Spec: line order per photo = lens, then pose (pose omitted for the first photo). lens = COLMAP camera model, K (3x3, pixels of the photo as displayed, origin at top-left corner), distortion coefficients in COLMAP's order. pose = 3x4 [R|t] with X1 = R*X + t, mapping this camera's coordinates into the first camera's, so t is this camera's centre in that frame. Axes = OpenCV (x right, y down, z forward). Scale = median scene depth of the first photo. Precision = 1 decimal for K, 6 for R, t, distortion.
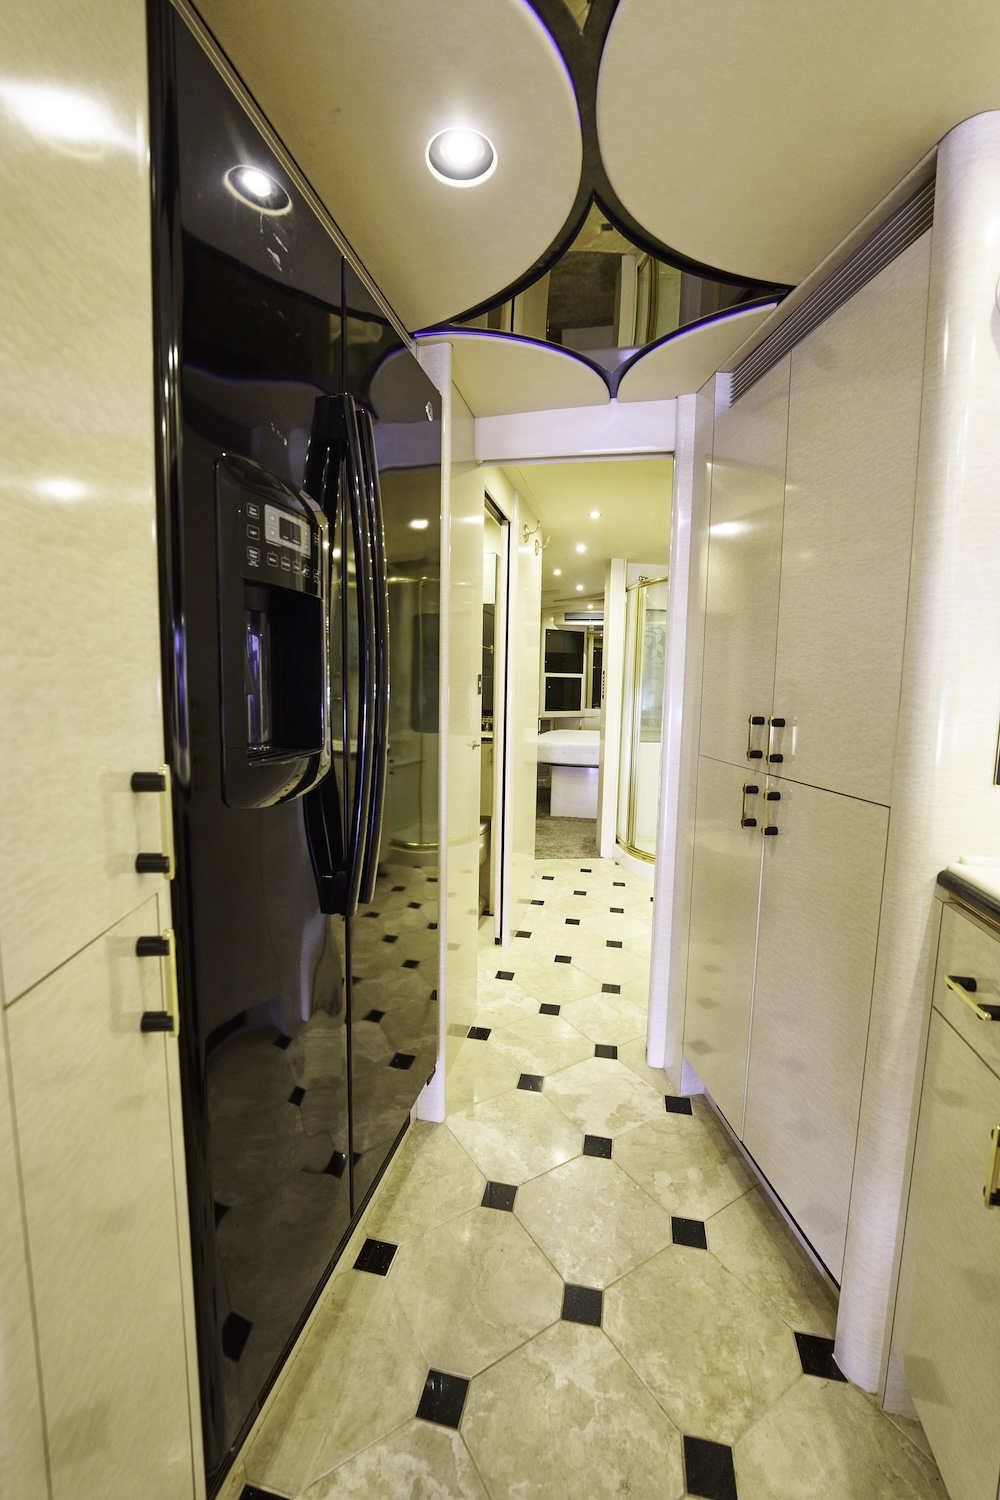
lens RADIAL K [[618.3, 0, 495.6], [0, 618.3, 745.9], [0, 0, 1]] dist [-0.034838, 0.005868]
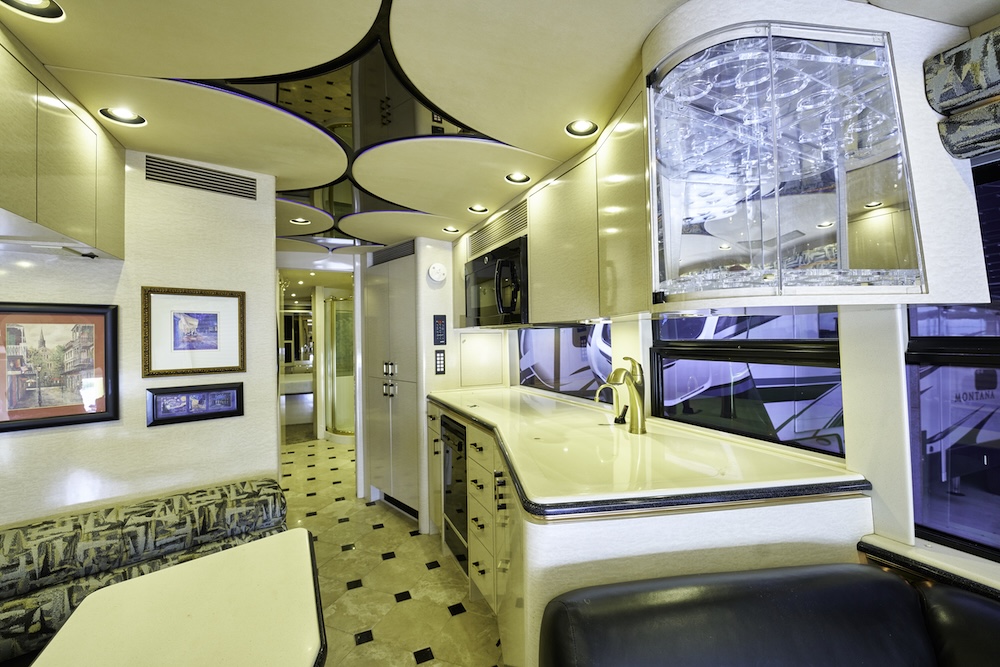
lens RADIAL K [[412.2, 0, 502.8], [0, 412.2, 332.6], [0, 0, 1]] dist [-0.034838, 0.005868]
pose [[0.791812, -0.023169, 0.610325, -0.387790], [0.092472, 0.992308, -0.082300, 0.029574], [-0.603724, 0.121604, 0.787864, -1.050184]]
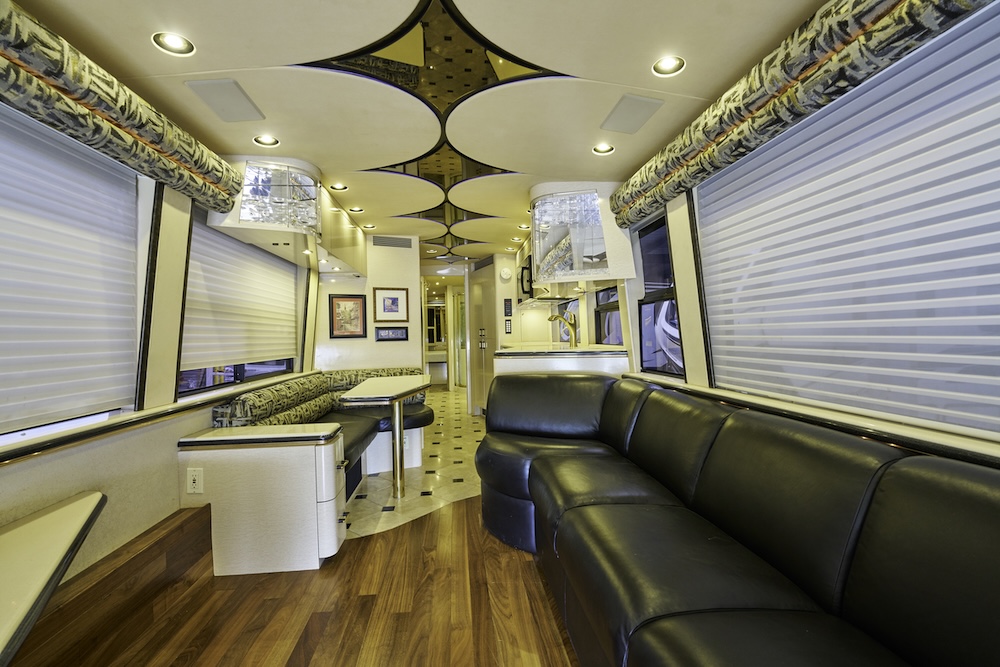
lens RADIAL K [[412.2, 0, 502.1], [0, 412.2, 331.8], [0, 0, 1]] dist [-0.034838, 0.005868]
pose [[0.943806, -0.037758, 0.328336, -0.561843], [0.074721, 0.992108, -0.100695, 0.332209], [-0.321942, 0.119570, 0.939179, -2.320911]]
